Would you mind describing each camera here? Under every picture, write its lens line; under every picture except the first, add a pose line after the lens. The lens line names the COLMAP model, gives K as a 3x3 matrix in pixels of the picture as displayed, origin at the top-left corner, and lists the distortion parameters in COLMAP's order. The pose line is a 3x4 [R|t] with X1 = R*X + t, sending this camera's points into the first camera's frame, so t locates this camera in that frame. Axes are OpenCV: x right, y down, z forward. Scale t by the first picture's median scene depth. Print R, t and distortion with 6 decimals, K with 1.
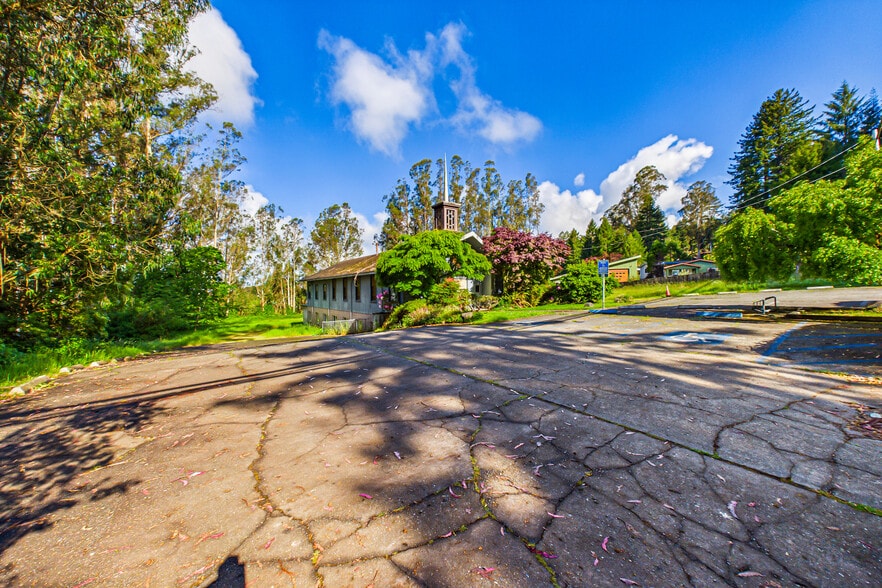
lens RADIAL K [[337.9, 0, 440.0], [0, 337.9, 302.0], [0, 0, 1]] dist [-0.000329, -0.000134]
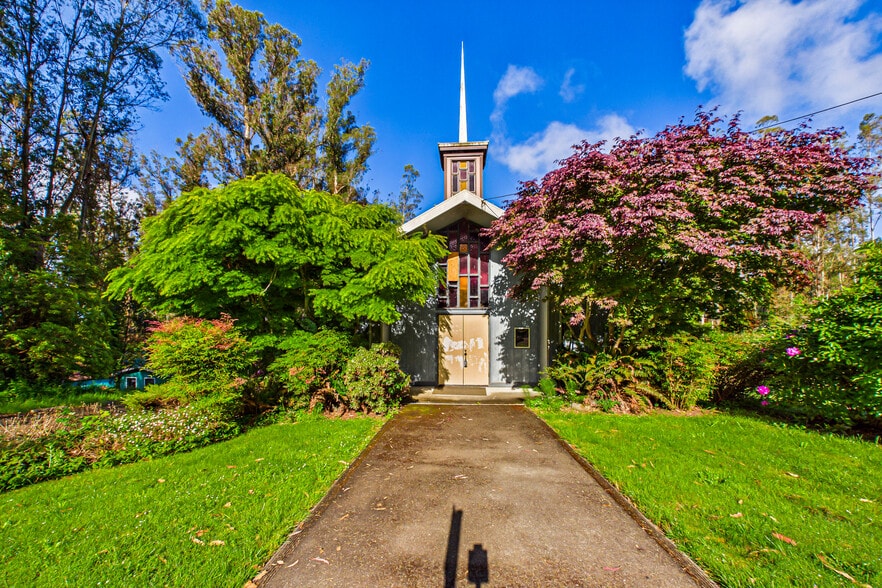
lens RADIAL K [[338.1, 0, 441.2], [0, 338.1, 312.9], [0, 0, 1]] dist [-0.001065, -0.000153]
pose [[0.784702, -0.012693, -0.619743, 0.296313], [-0.010794, 0.999359, -0.034134, -0.054707], [0.619779, 0.033474, 0.784062, 0.658726]]
